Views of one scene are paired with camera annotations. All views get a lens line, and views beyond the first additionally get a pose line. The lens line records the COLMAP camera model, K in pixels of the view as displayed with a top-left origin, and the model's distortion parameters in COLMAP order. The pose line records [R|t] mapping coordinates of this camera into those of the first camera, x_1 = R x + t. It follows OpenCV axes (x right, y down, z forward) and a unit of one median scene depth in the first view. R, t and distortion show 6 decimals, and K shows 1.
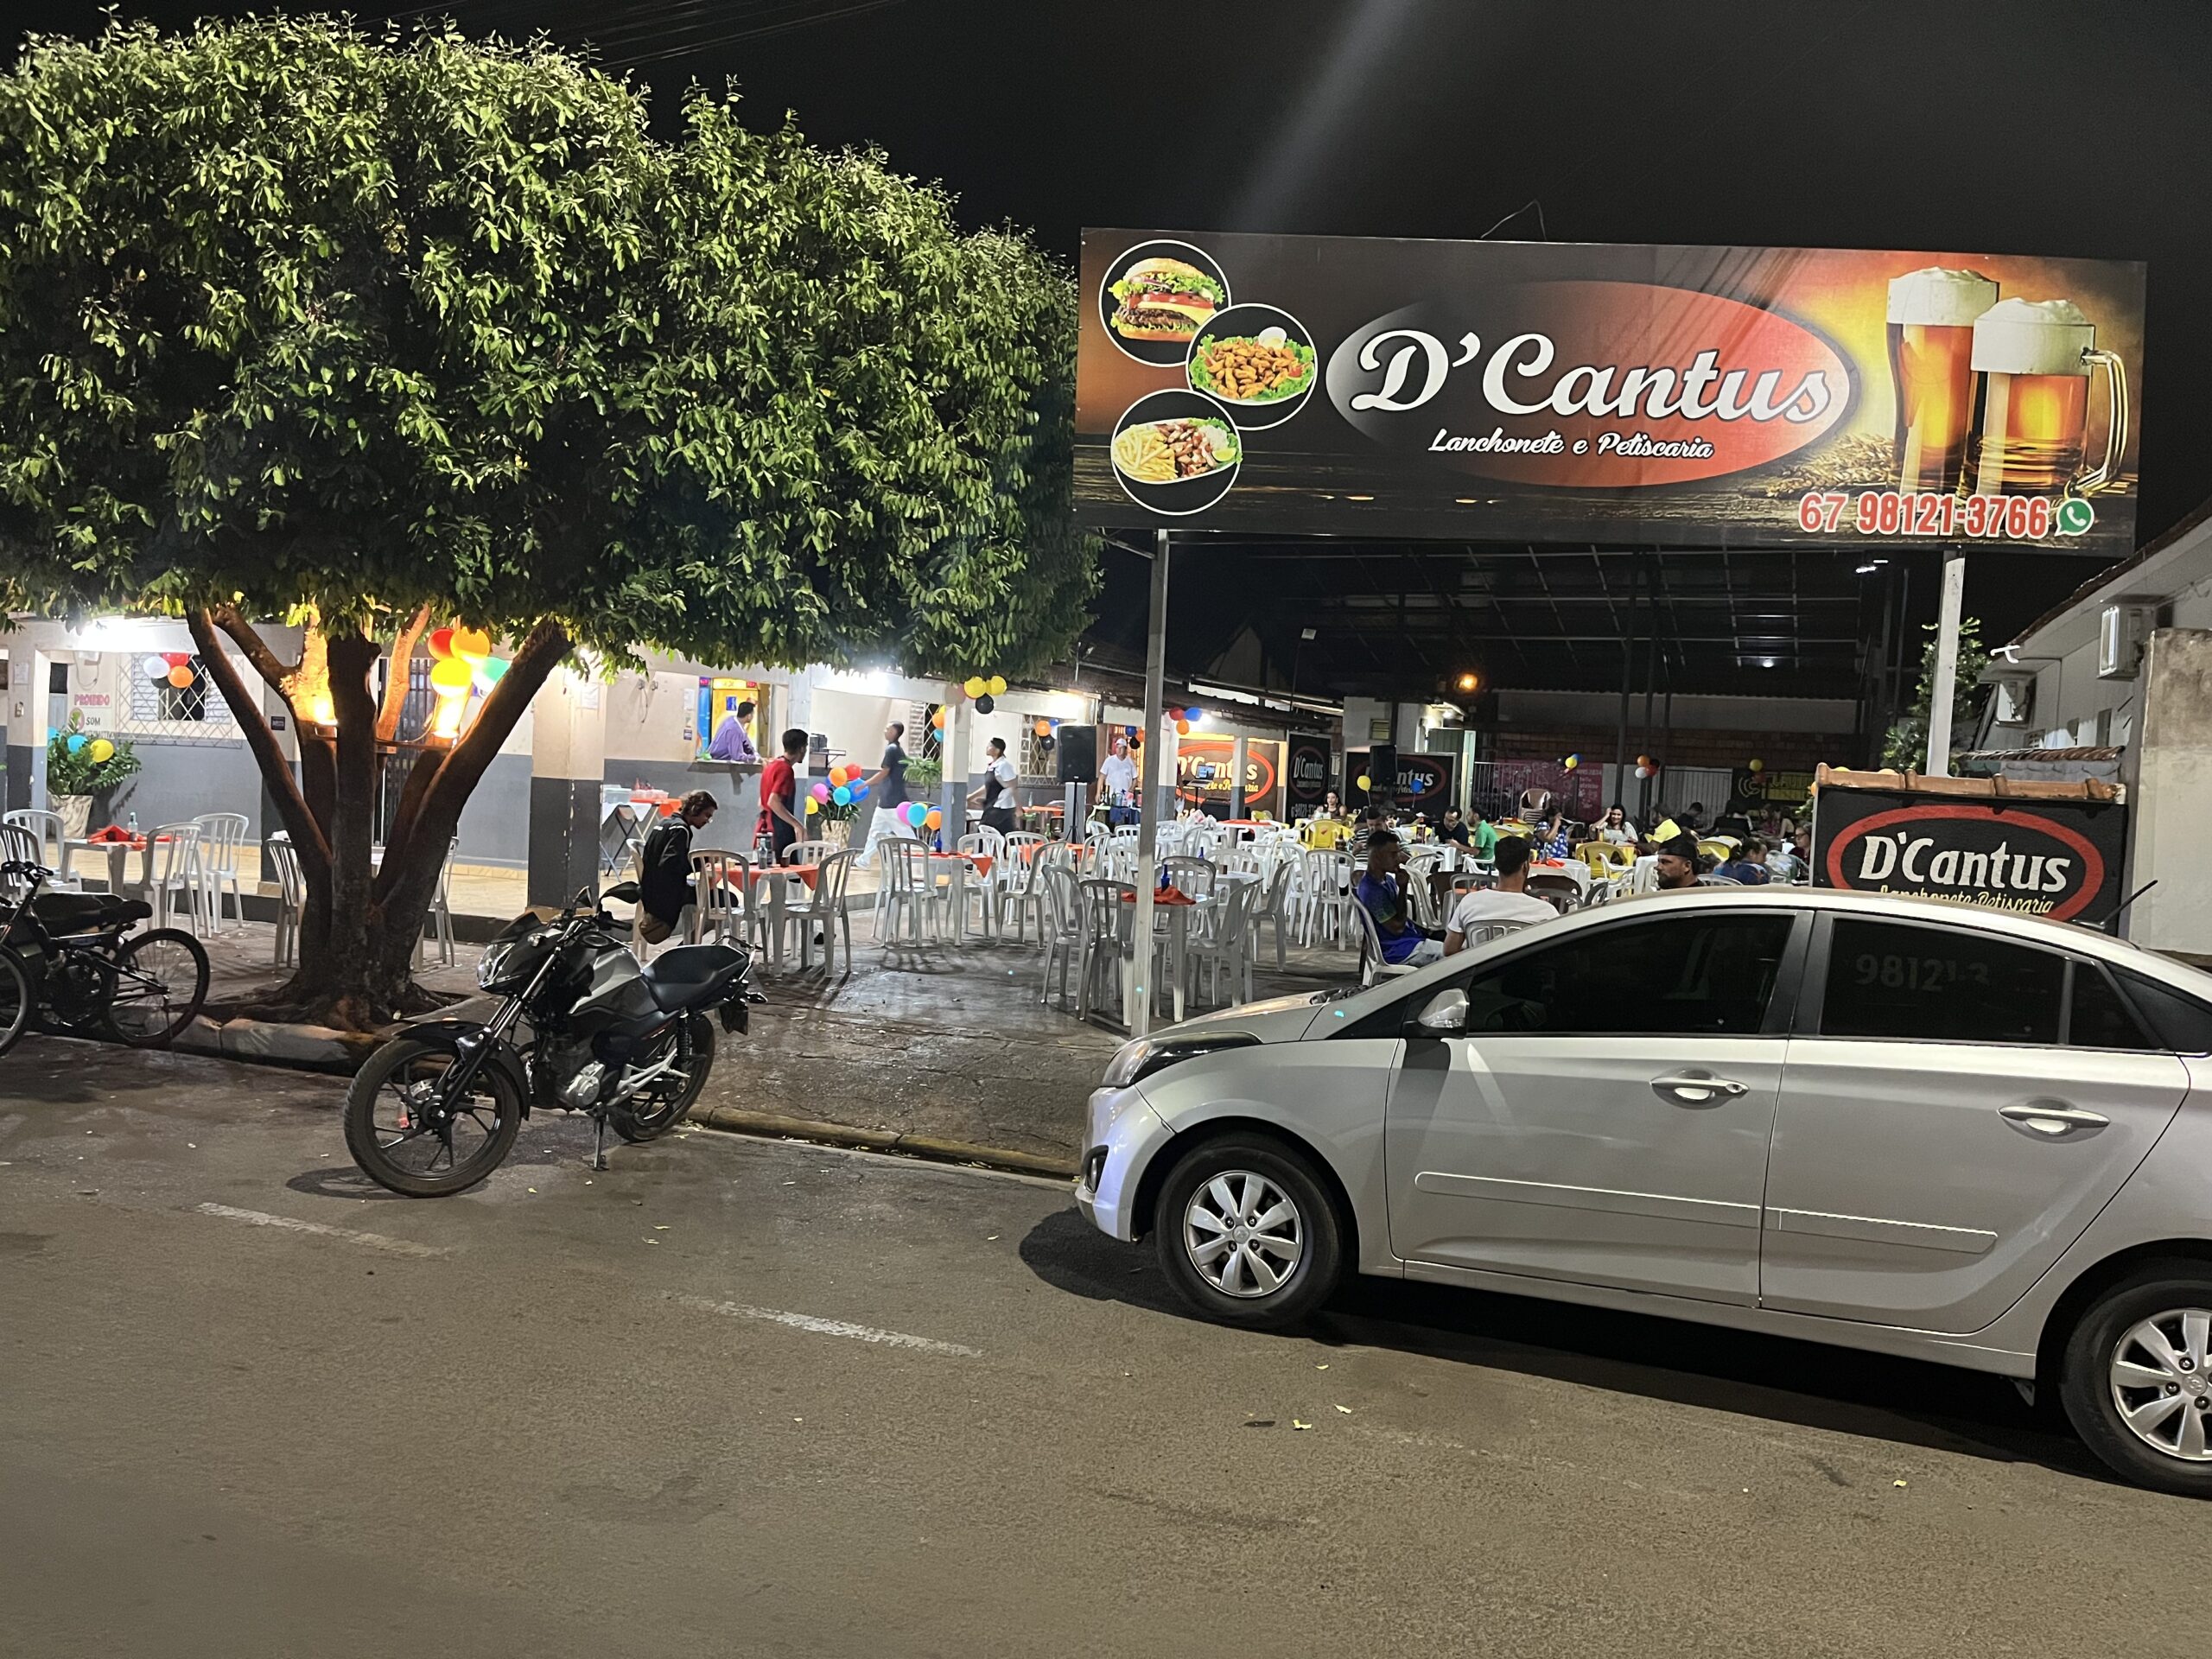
lens RADIAL K [[1684.8, 0, 1106.0], [0, 1684.8, 829.5], [0, 0, 1]] dist [0.056269, -0.101351]
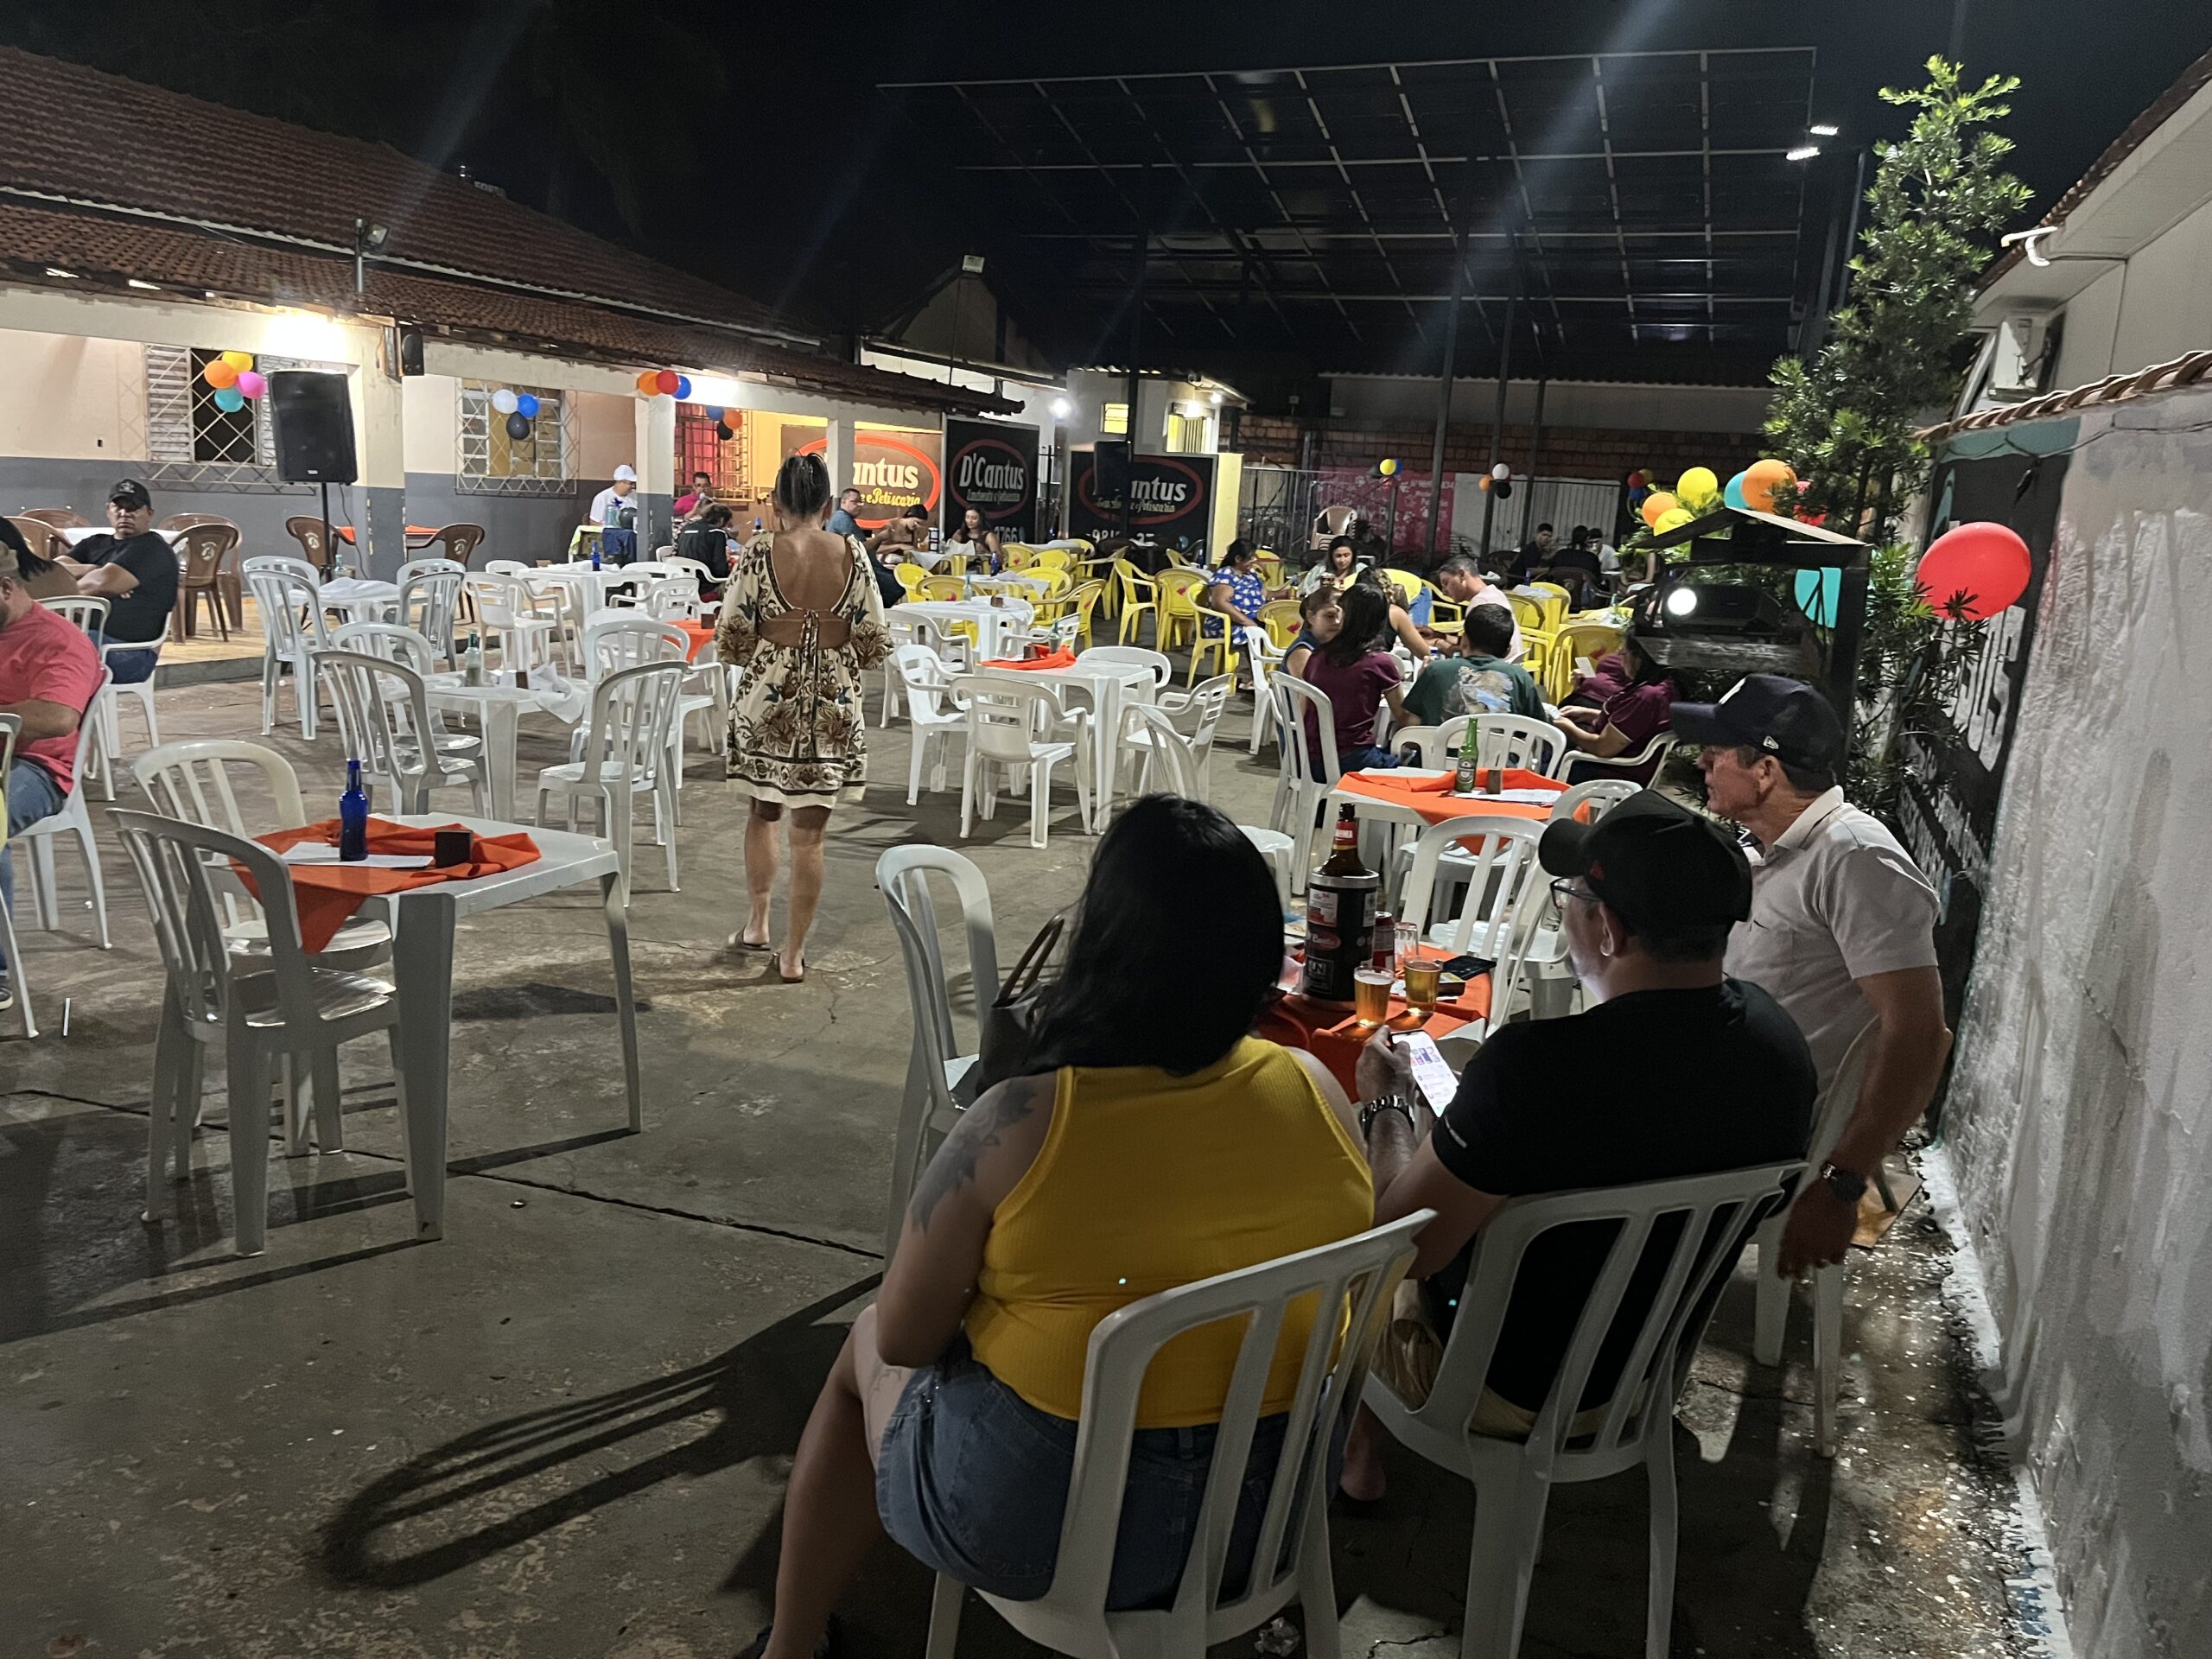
lens RADIAL K [[1707.1, 0, 1106.0], [0, 1707.1, 829.5], [0, 0, 1]] dist [0.053462, -0.002090]
pose [[0.999225, -0.000315, 0.039359, 0.571968], [-0.006121, 0.986560, 0.163283, -0.029025], [-0.038881, -0.163397, 0.985794, 1.155392]]
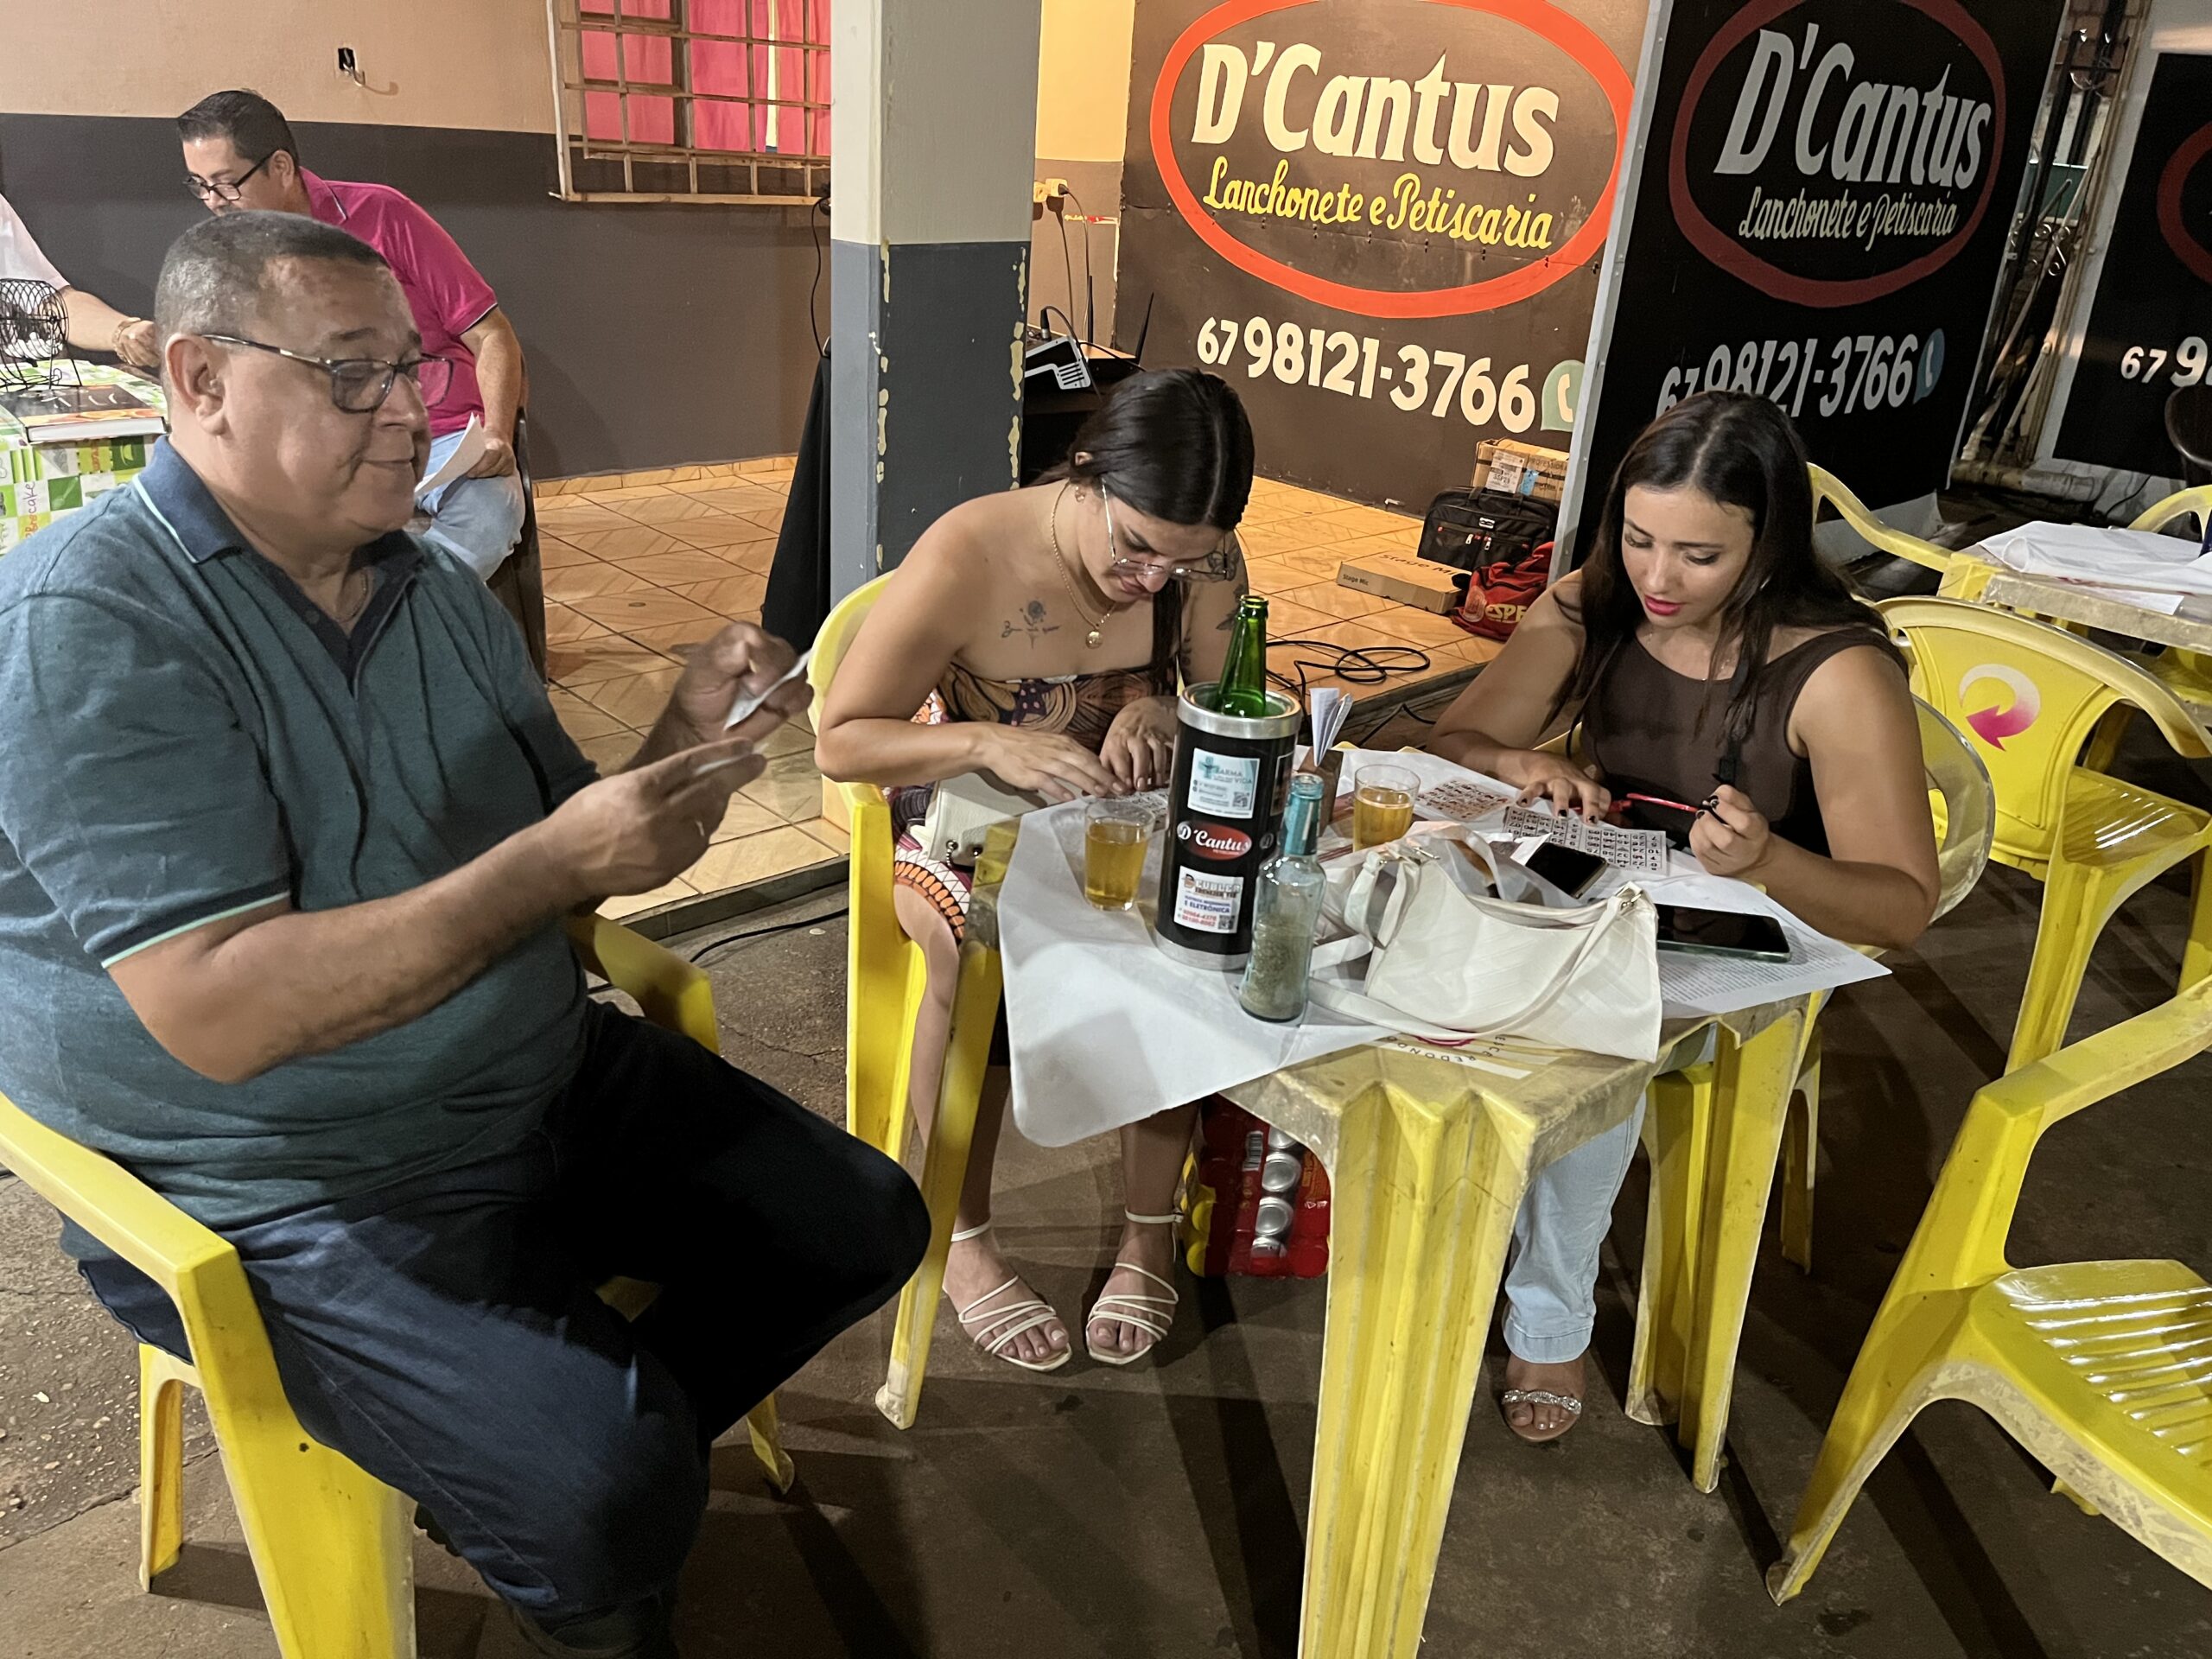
lens RADIAL K [[1707.1, 0, 1106.0], [0, 1707.1, 829.5], [0, 0, 1]] dist [0.053462, -0.002090]
pose [[0.923648, 0.171382, -0.342786, 0.498687], [-0.049221, 0.940080, 0.337382, -0.099338], [0.380068, -0.294750, 0.876739, 3.261071]]
